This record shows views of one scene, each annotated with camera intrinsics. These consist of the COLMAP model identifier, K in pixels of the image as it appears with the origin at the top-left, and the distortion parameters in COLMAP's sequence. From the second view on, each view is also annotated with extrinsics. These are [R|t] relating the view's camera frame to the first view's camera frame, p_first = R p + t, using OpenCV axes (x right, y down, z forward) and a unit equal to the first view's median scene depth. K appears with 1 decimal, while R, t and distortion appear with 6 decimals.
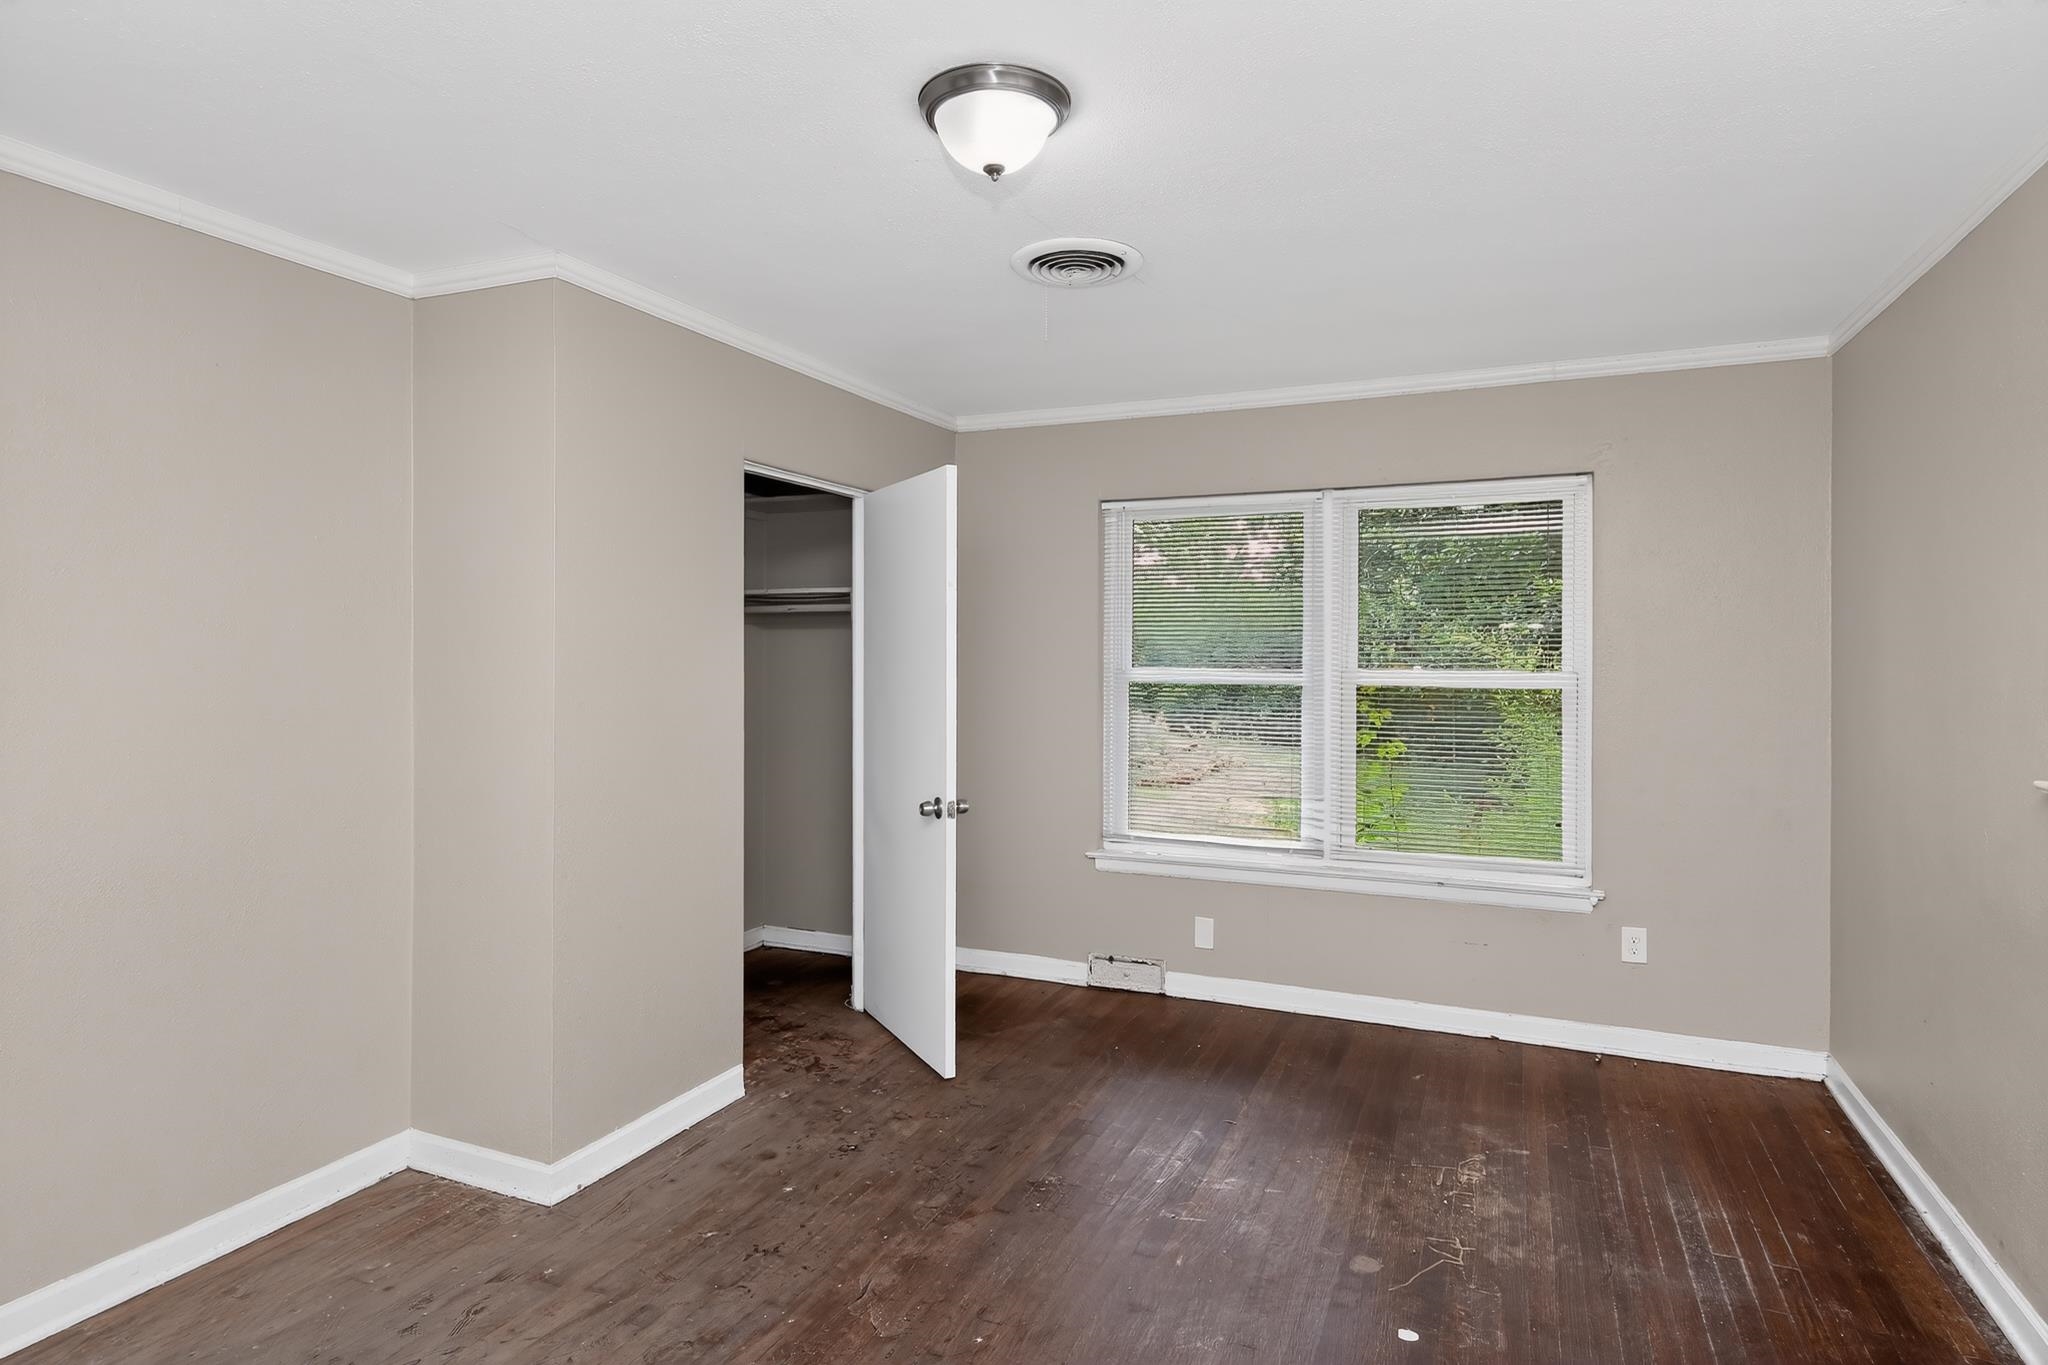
lens RADIAL K [[1117.0, 0, 1042.9], [0, 1117.0, 637.6], [0, 0, 1]] dist [0.004868, -0.006909]
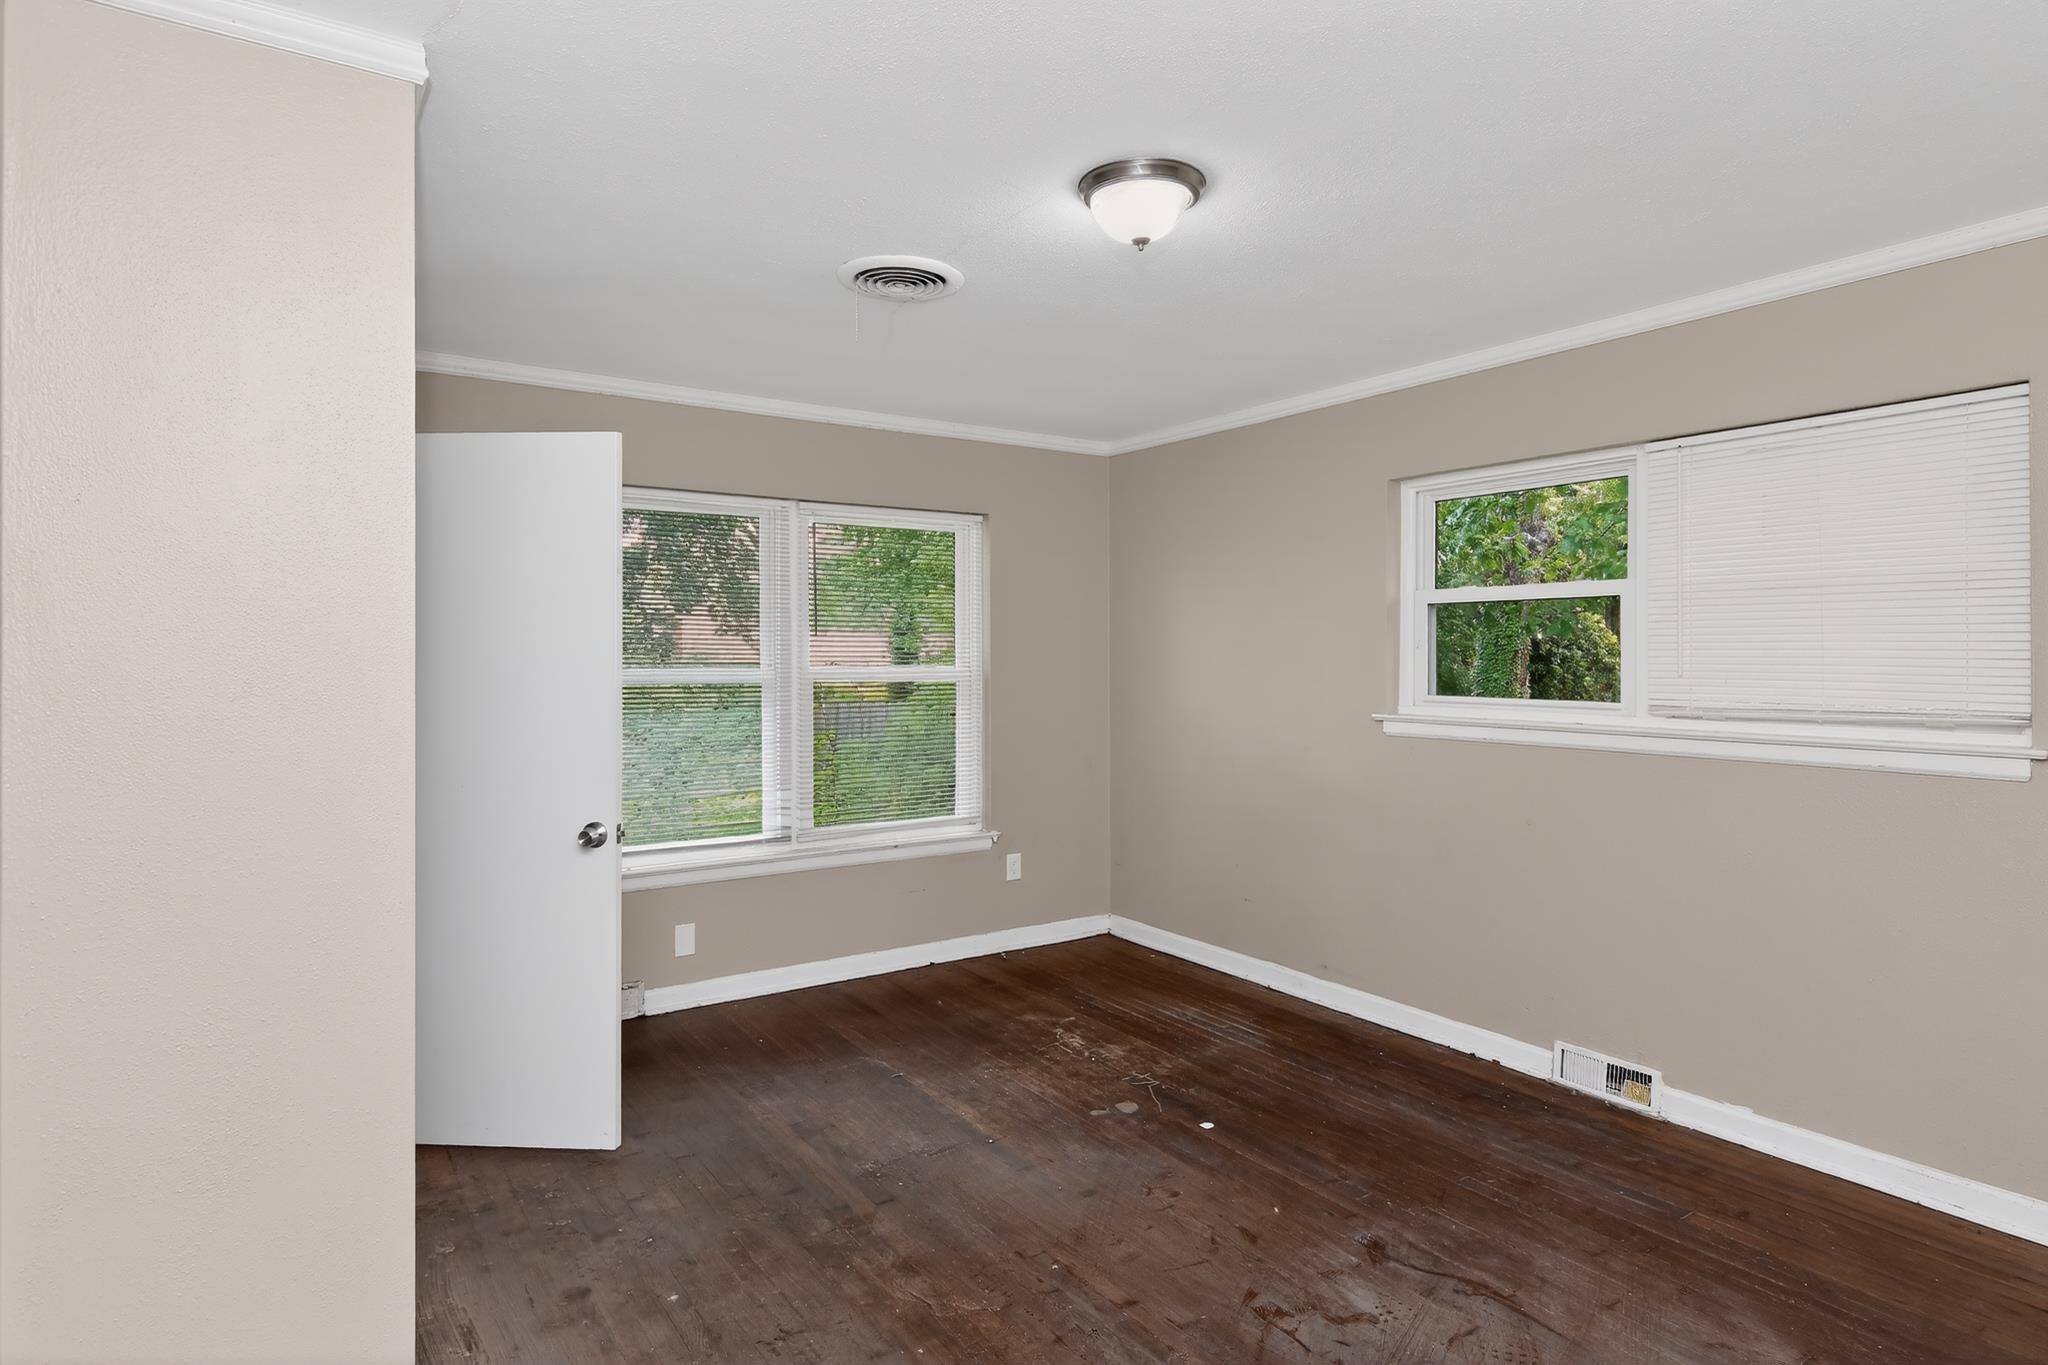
lens RADIAL K [[1117.0, 0, 1042.9], [0, 1117.0, 637.6], [0, 0, 1]] dist [0.004868, -0.006909]
pose [[0.531081, 0.009851, 0.847264, -0.658477], [-0.004596, 0.999951, -0.008745, 0.009653], [-0.847309, 0.000751, 0.531100, 0.275834]]
